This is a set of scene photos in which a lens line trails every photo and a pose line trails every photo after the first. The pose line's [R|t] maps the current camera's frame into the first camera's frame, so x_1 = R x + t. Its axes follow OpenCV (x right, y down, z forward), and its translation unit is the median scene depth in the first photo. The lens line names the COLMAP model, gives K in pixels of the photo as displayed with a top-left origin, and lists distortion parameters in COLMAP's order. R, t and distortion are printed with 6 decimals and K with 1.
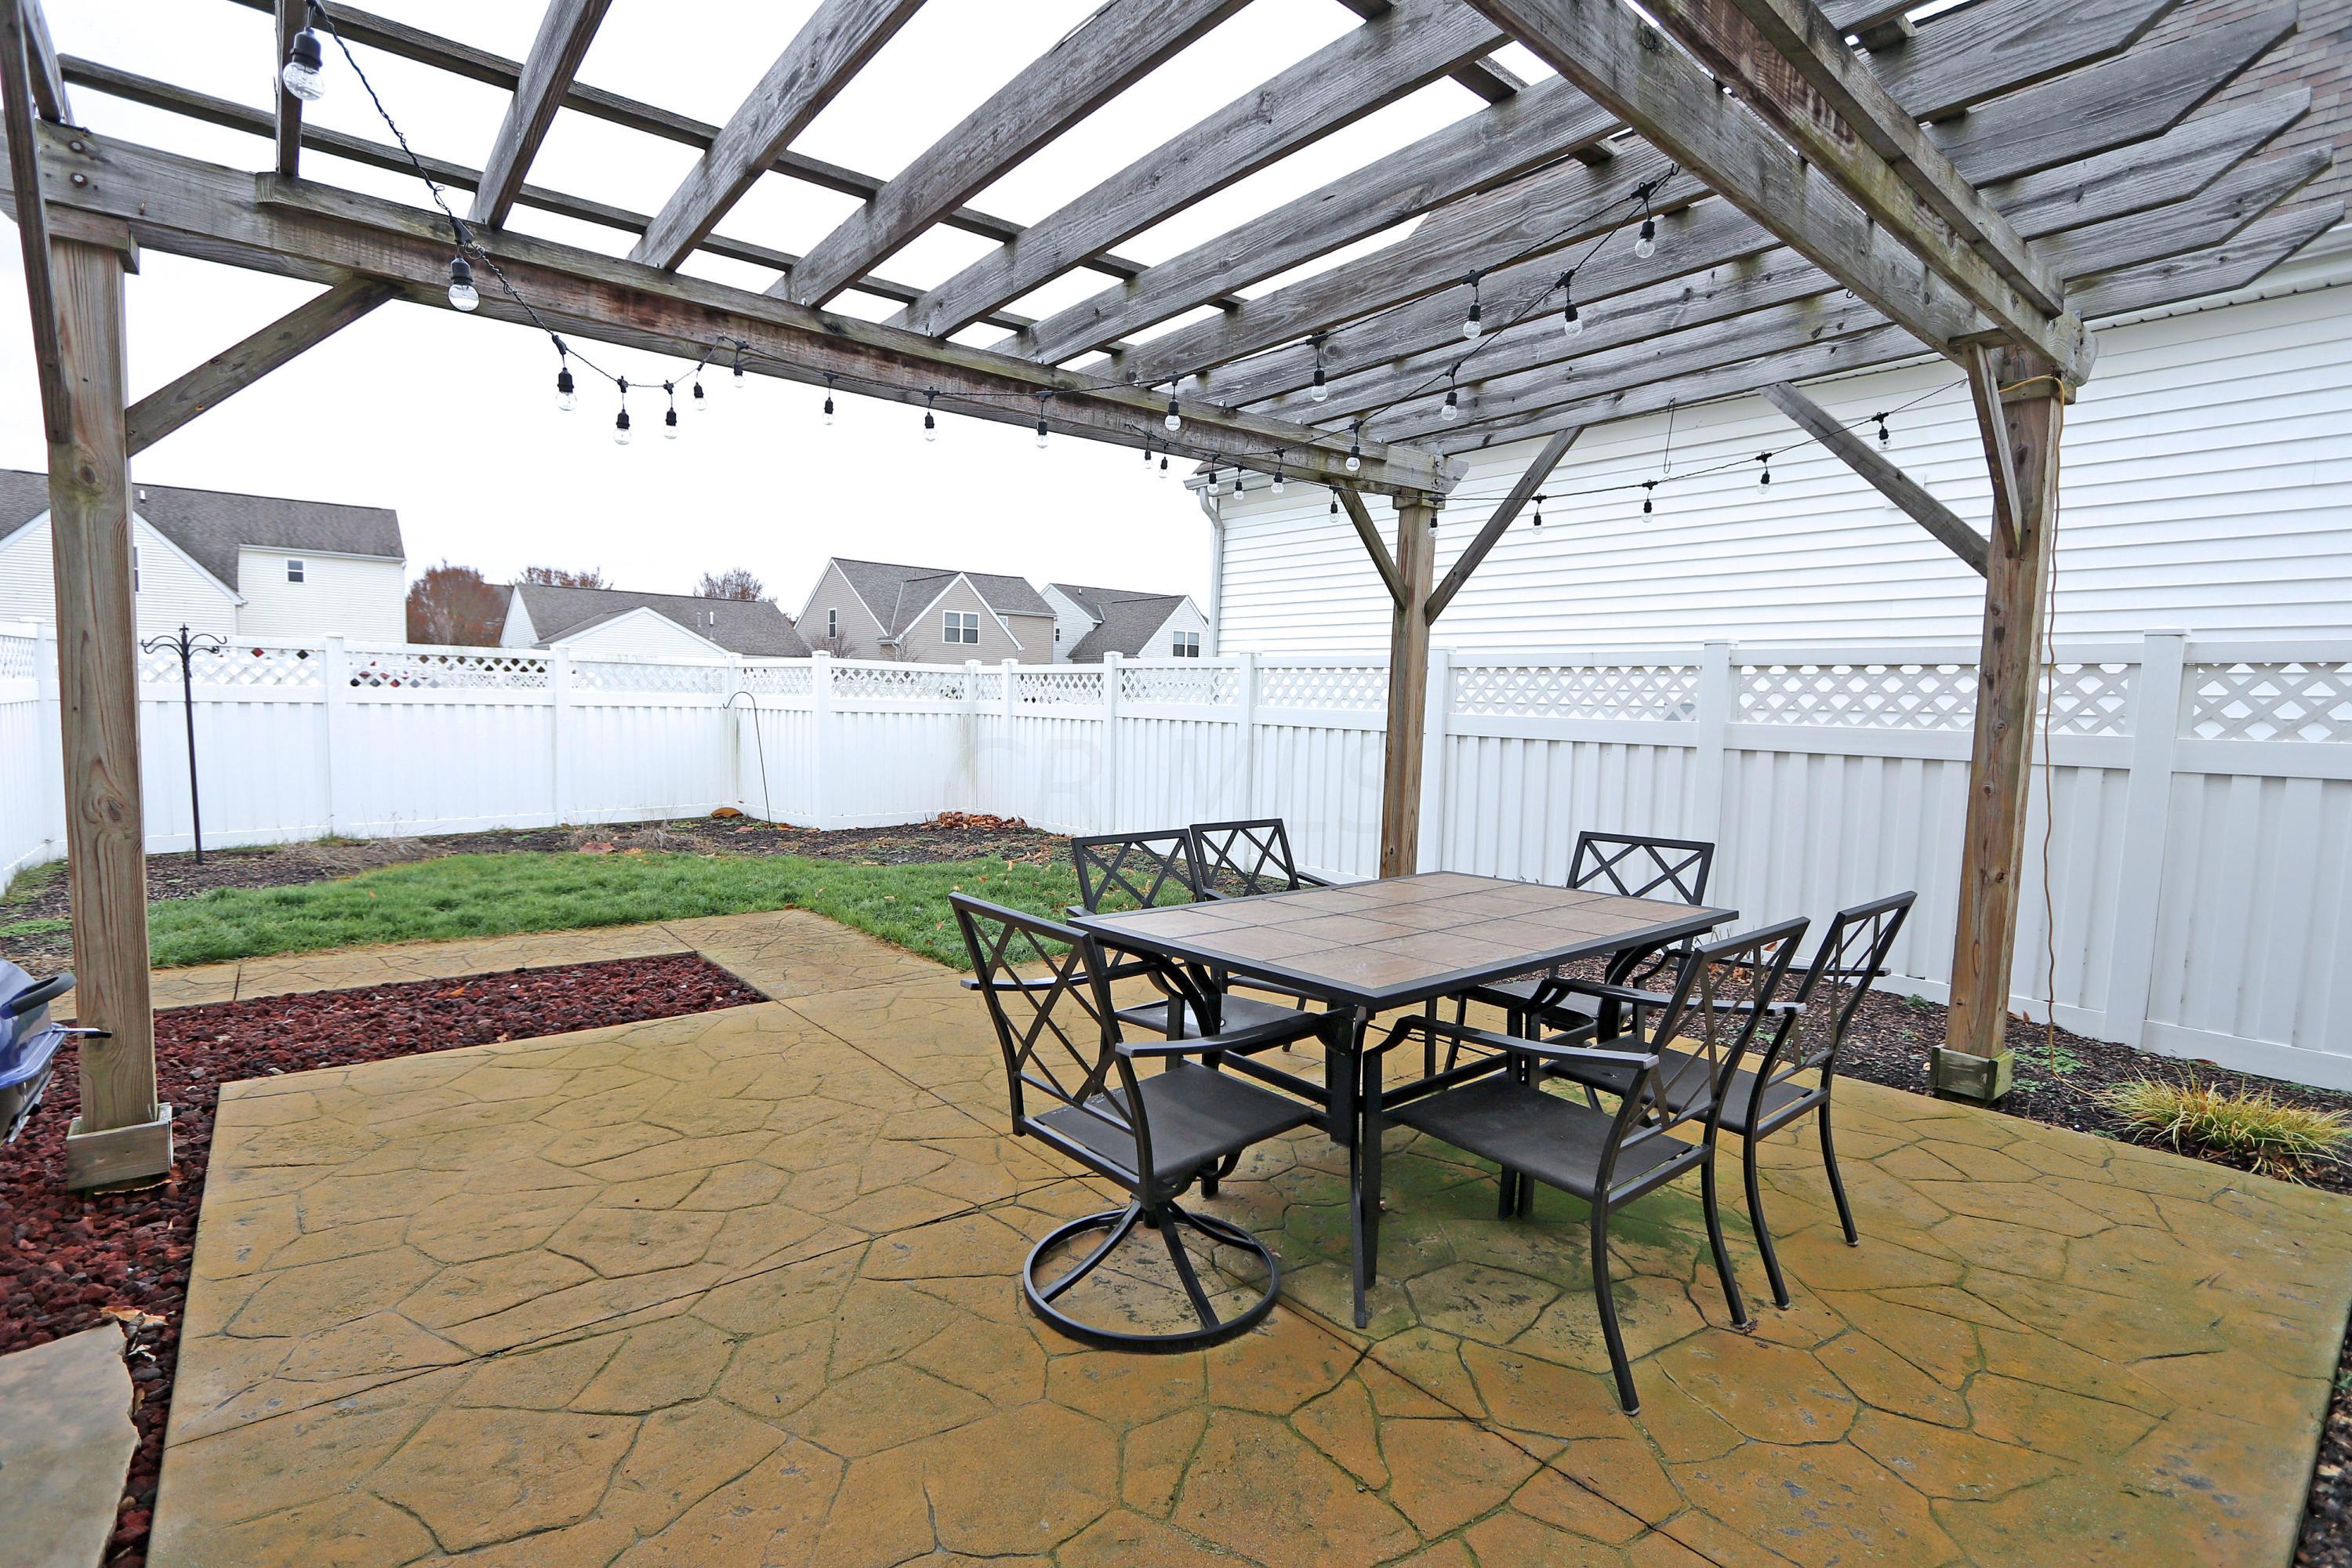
lens RADIAL K [[1091.1, 0, 1164.6], [0, 1091.1, 786.6], [0, 0, 1]] dist [-0.015575, 0.002364]
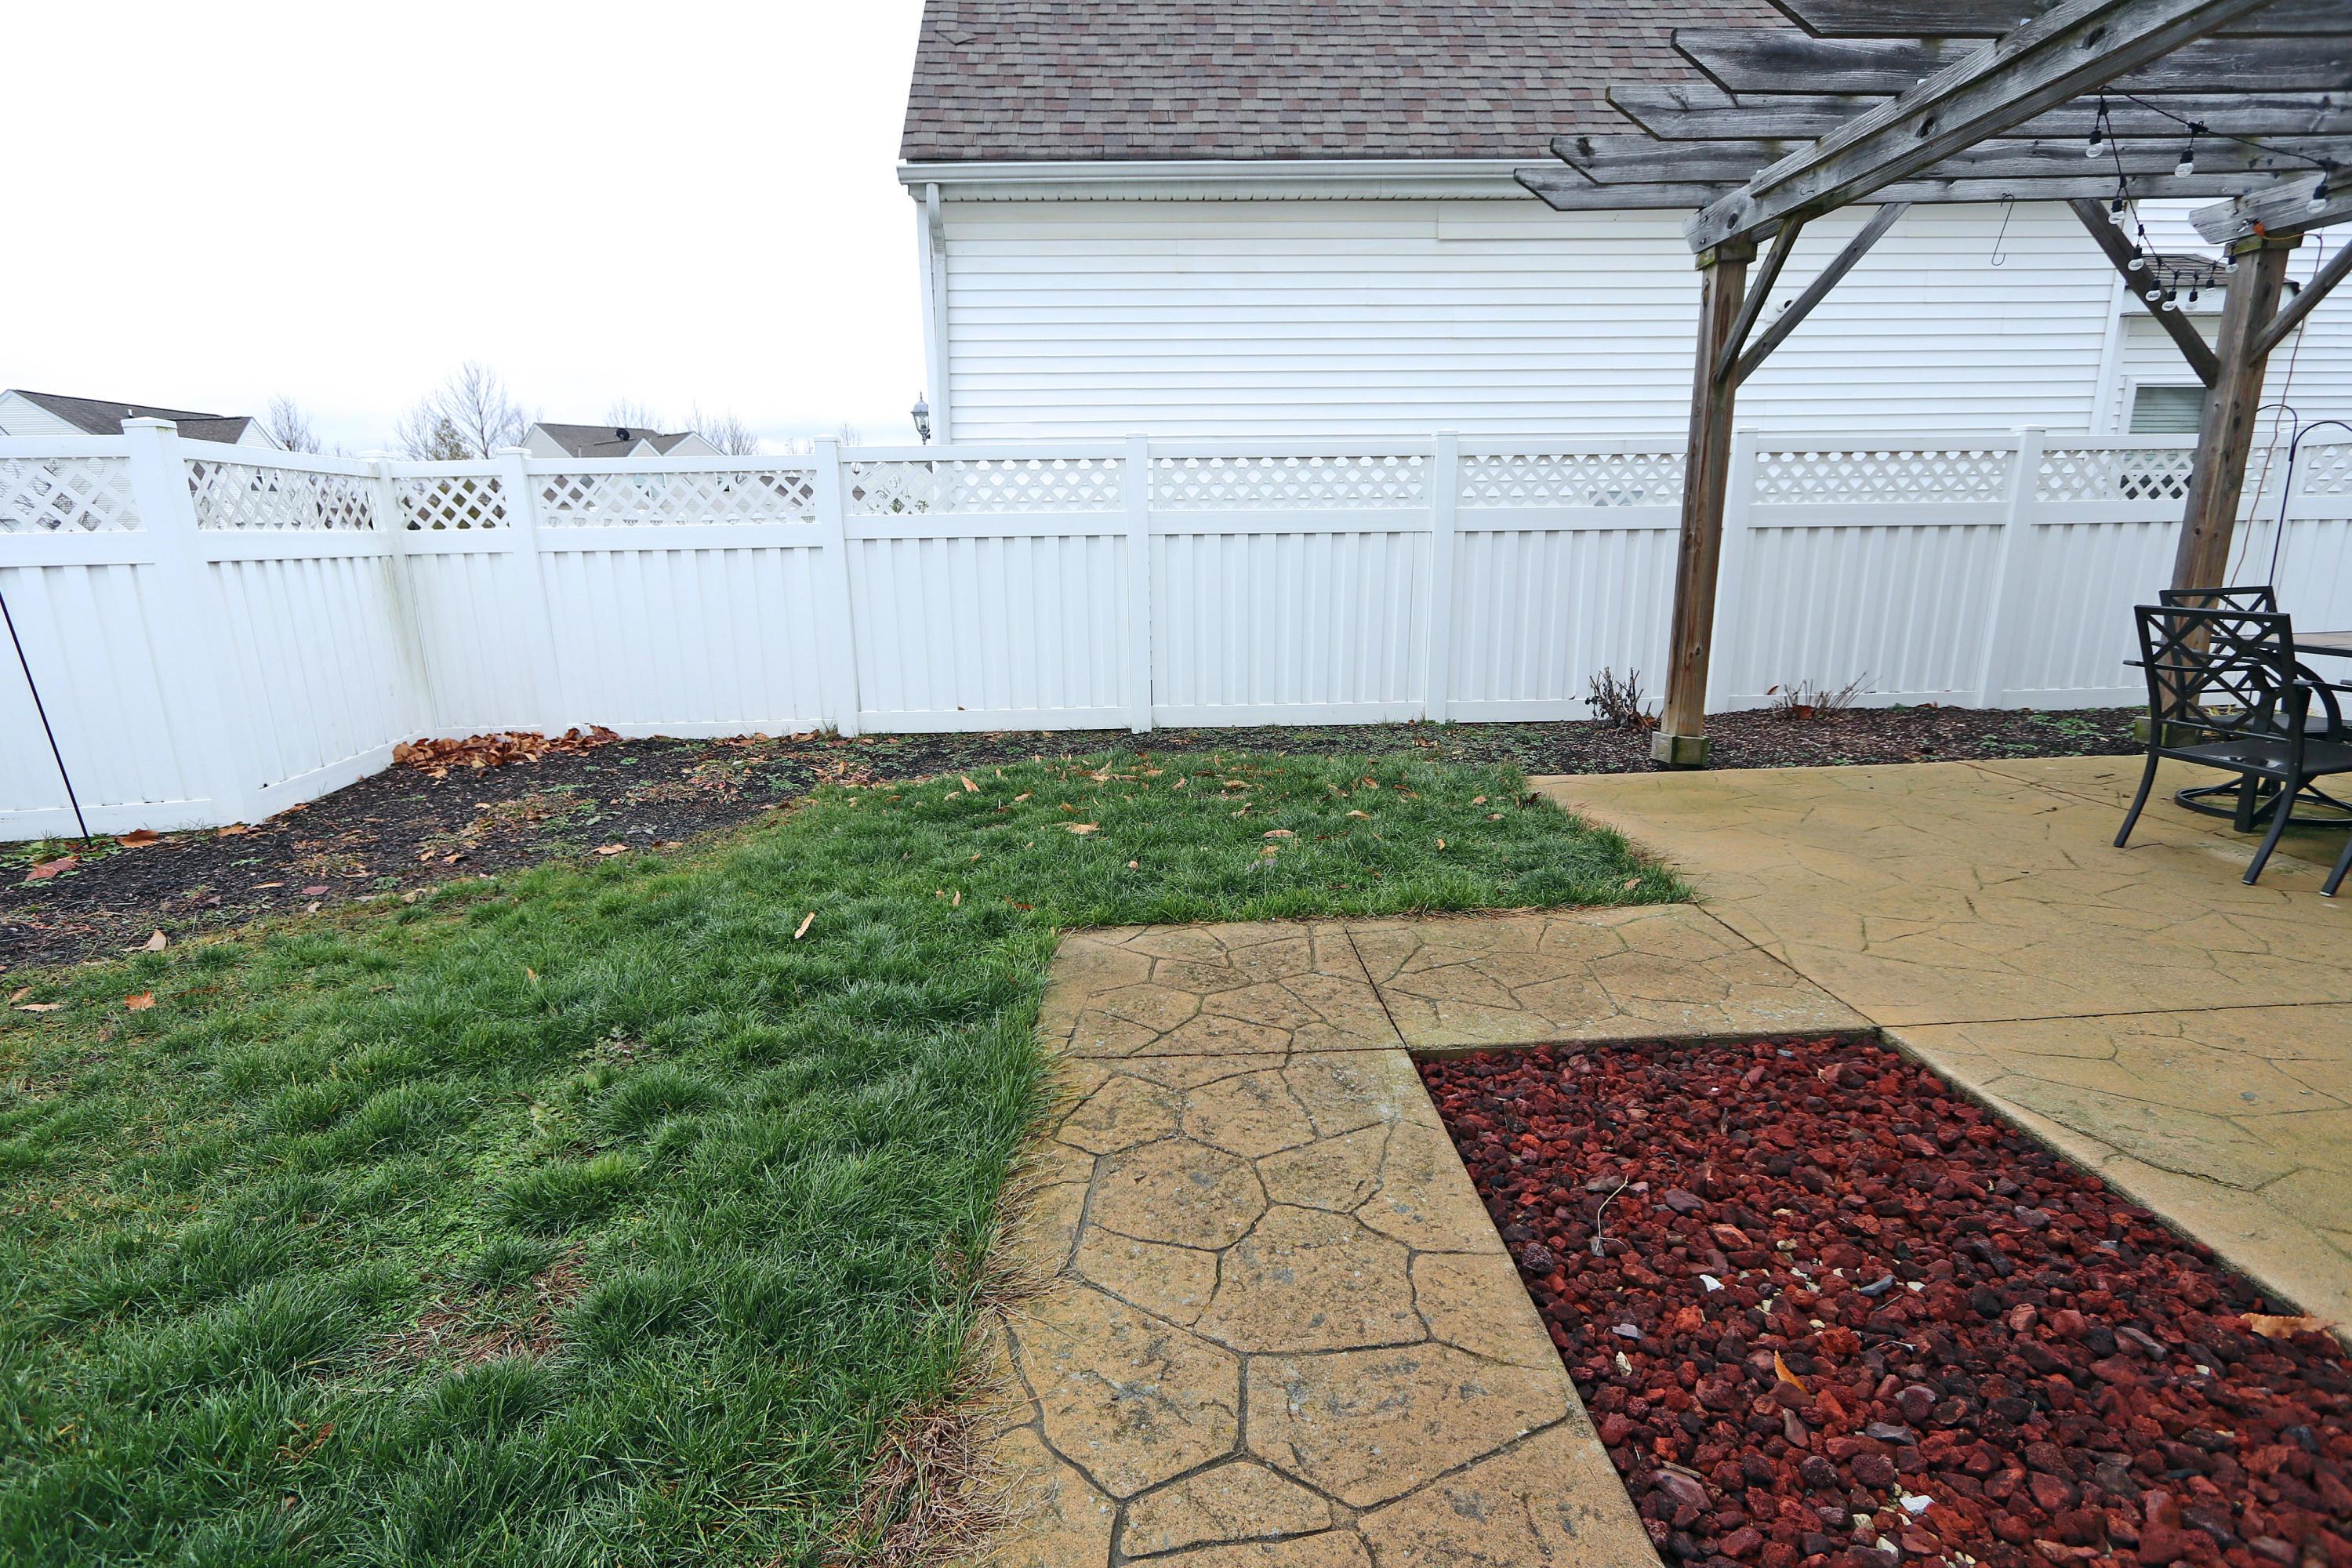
lens RADIAL K [[1091.1, 0, 1165.3], [0, 1091.1, 789.3], [0, 0, 1]] dist [-0.015575, 0.002364]
pose [[0.600859, -0.220829, 0.768246, -0.816959], [0.094327, 0.973956, 0.206185, -0.061809], [-0.793770, -0.051421, 0.606041, 0.796252]]
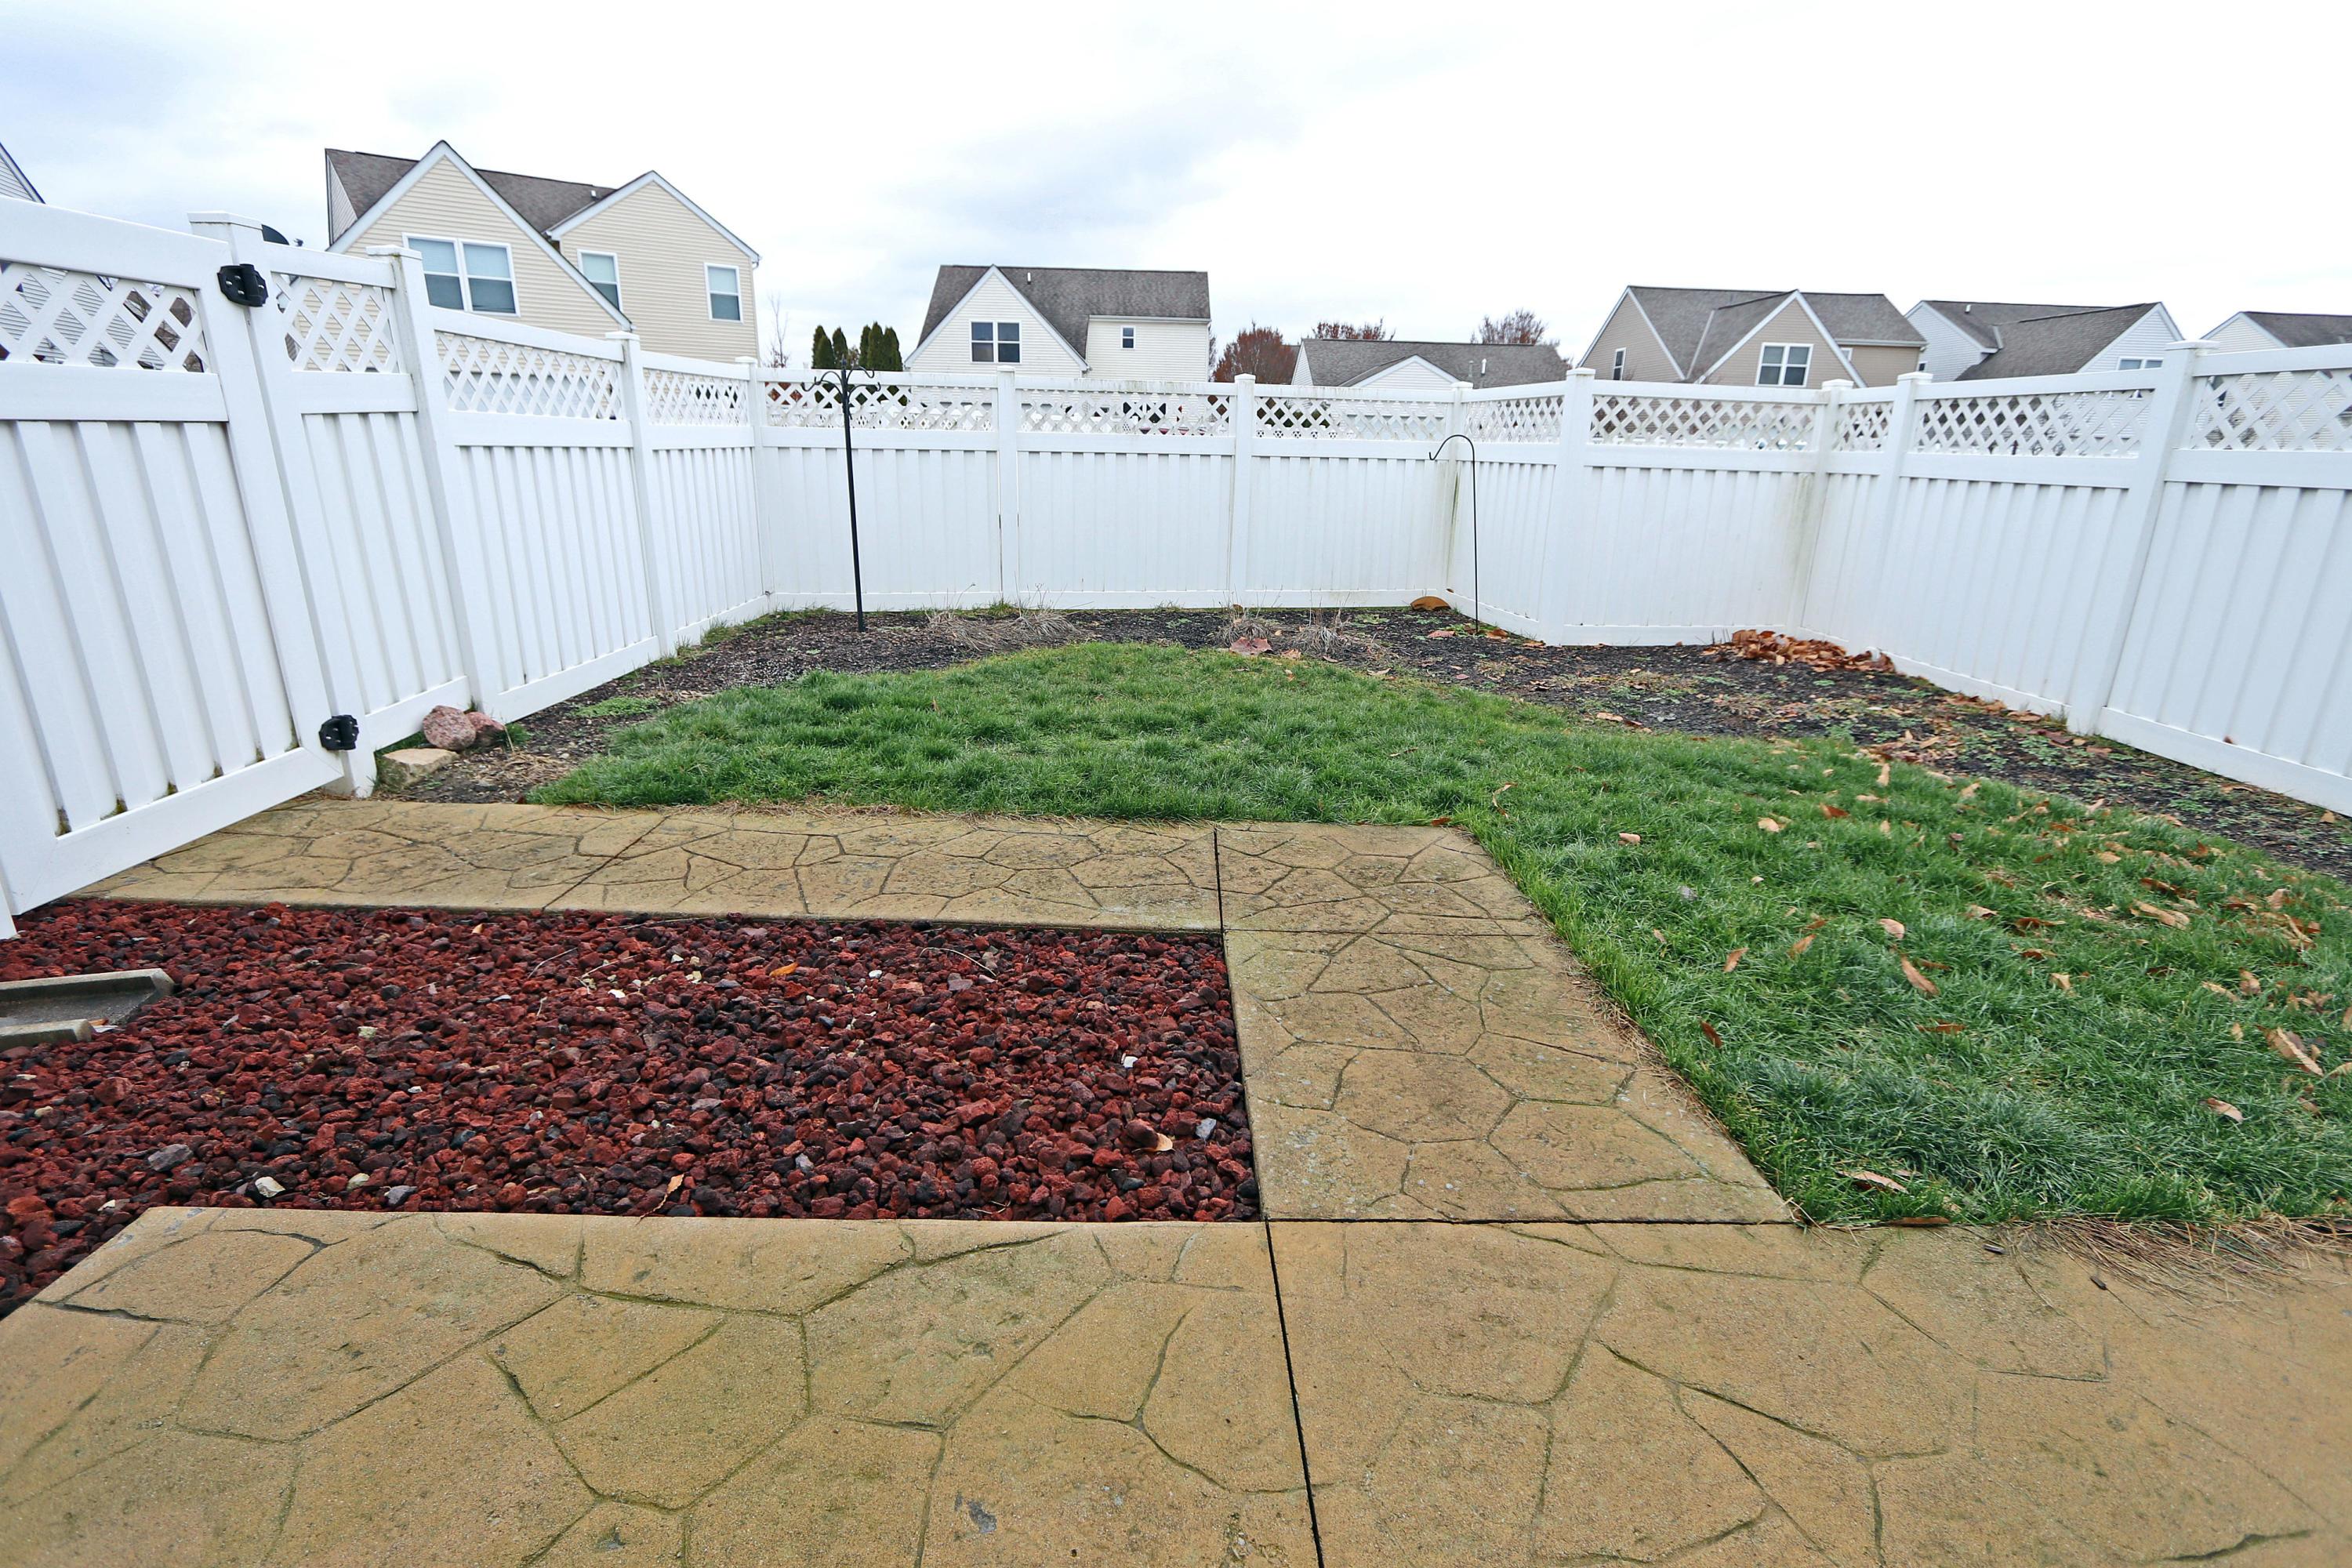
lens RADIAL K [[1091.1, 0, 1166.4], [0, 1091.1, 787.3], [0, 0, 1]] dist [-0.015575, 0.002364]
pose [[0.785649, 0.178350, -0.592407, -0.153316], [-0.049284, 0.972546, 0.227433, -0.031899], [0.616706, -0.149487, 0.772870, 0.583935]]
